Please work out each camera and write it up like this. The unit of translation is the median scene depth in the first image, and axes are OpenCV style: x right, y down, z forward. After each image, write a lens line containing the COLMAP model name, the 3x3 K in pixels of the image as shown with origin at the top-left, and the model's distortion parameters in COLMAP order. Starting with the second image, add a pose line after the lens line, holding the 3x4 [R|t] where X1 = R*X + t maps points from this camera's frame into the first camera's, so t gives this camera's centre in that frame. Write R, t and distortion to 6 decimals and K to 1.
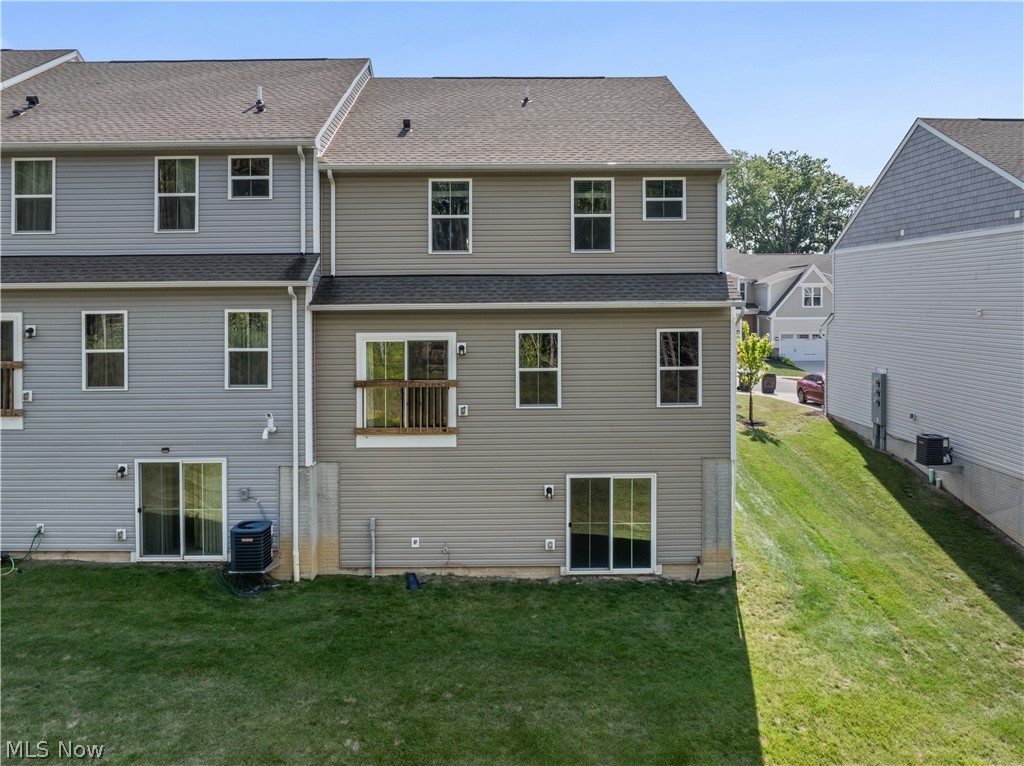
lens RADIAL K [[767.0, 0, 511.1], [0, 767.0, 294.6], [0, 0, 1]] dist [-0.004257, -0.003245]
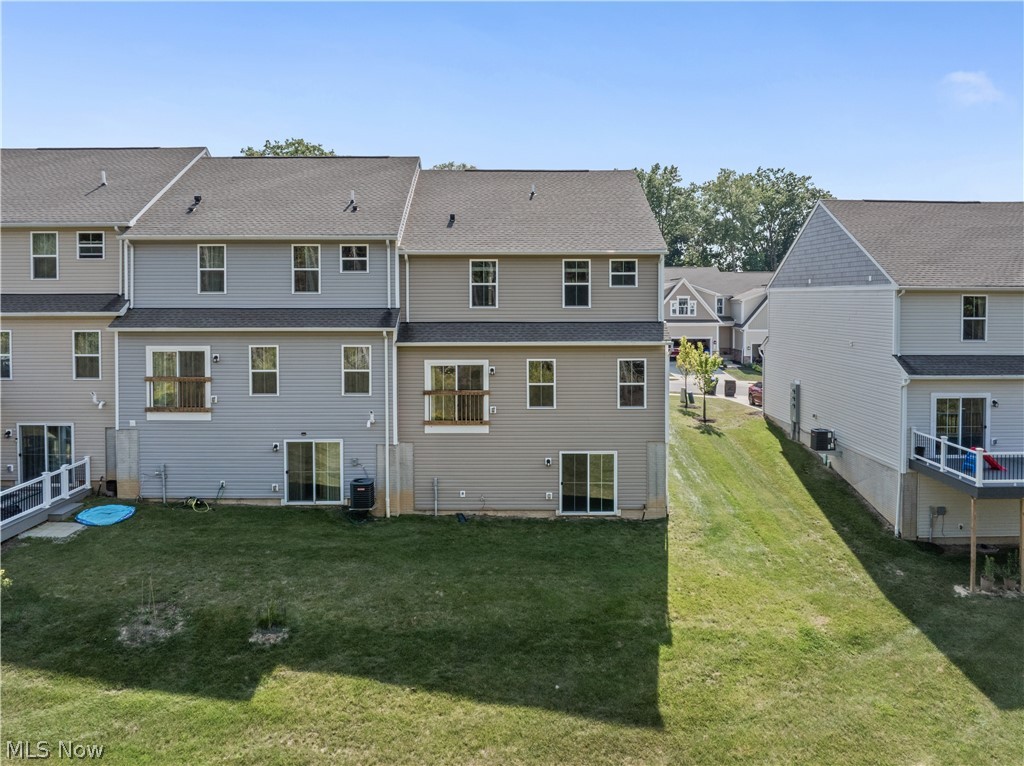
lens RADIAL K [[757.8, 0, 475.4], [0, 757.8, 300.7], [0, 0, 1]] dist [0.009013, 0.001853]
pose [[0.998694, -0.001419, -0.051075, -0.019218], [0.001897, 0.999955, 0.009316, -0.085600], [0.051060, -0.009400, 0.998651, -0.538827]]
